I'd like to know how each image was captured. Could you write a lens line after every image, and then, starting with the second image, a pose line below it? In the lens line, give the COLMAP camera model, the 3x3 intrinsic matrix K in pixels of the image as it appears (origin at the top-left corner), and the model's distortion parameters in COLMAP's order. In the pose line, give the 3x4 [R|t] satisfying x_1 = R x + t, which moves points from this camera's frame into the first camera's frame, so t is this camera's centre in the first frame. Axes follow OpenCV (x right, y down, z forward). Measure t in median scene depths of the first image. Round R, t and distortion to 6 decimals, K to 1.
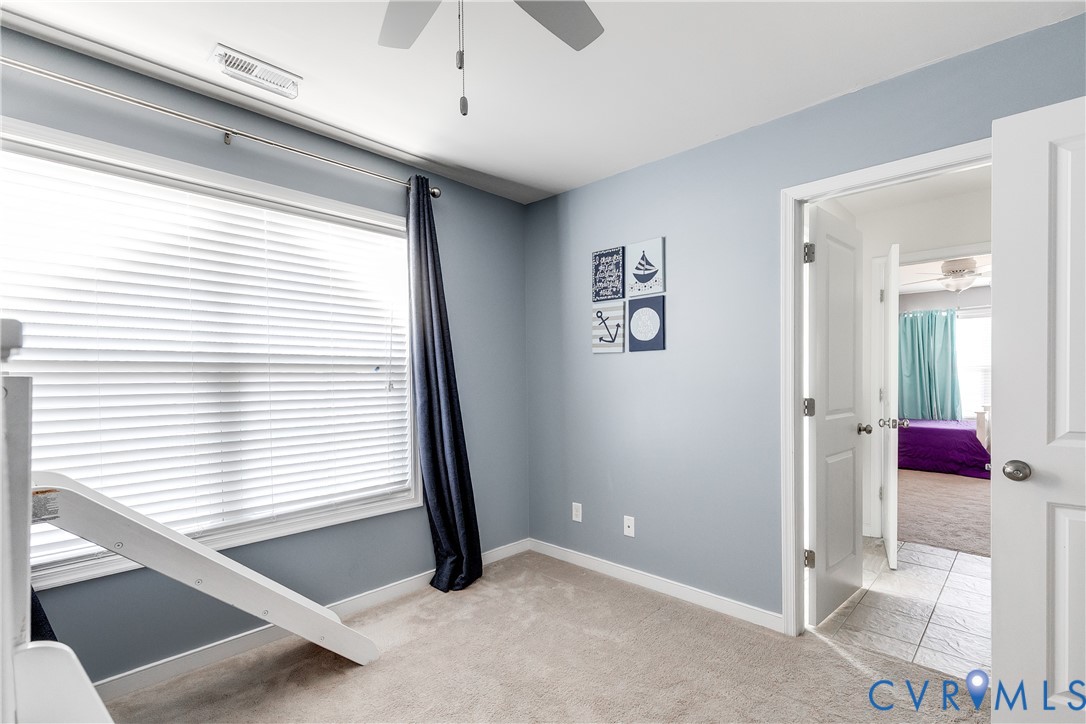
lens RADIAL K [[494.2, 0, 567.3], [0, 494.2, 383.2], [0, 0, 1]] dist [0.007754, -0.000865]
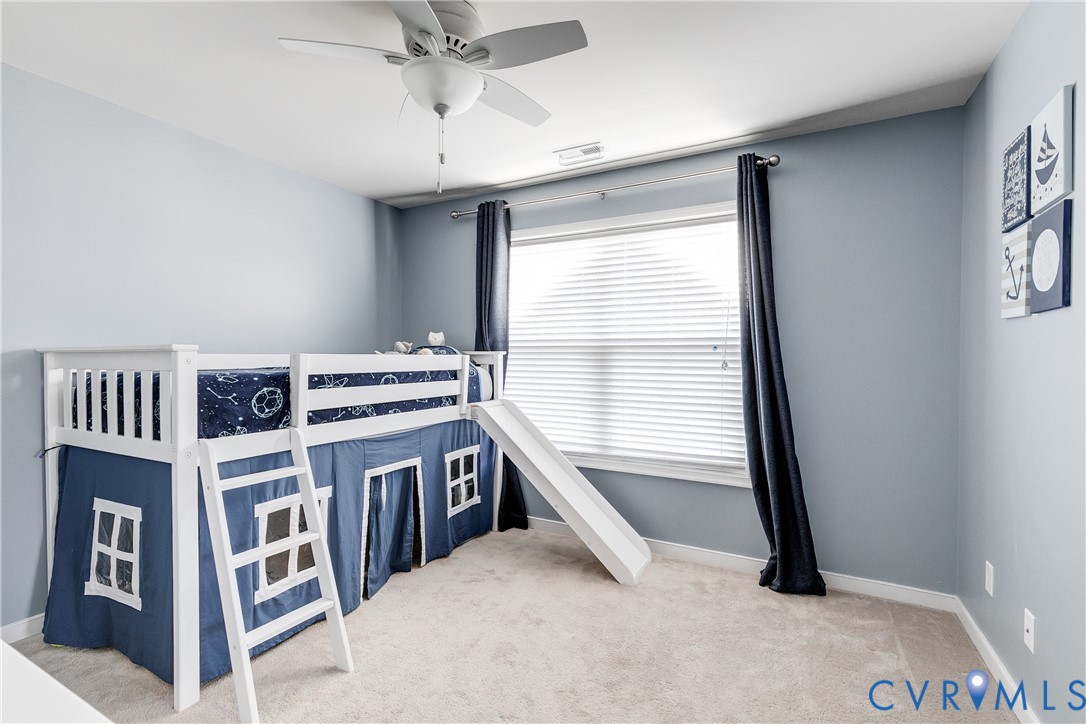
lens RADIAL K [[494.2, 0, 545.3], [0, 494.2, 358.2], [0, 0, 1]] dist [0.007754, -0.000865]
pose [[0.258853, 0.011586, -0.965847, 0.554476], [-0.019182, 0.999793, 0.006852, -0.008035], [0.965726, 0.016754, 0.259022, 0.352963]]
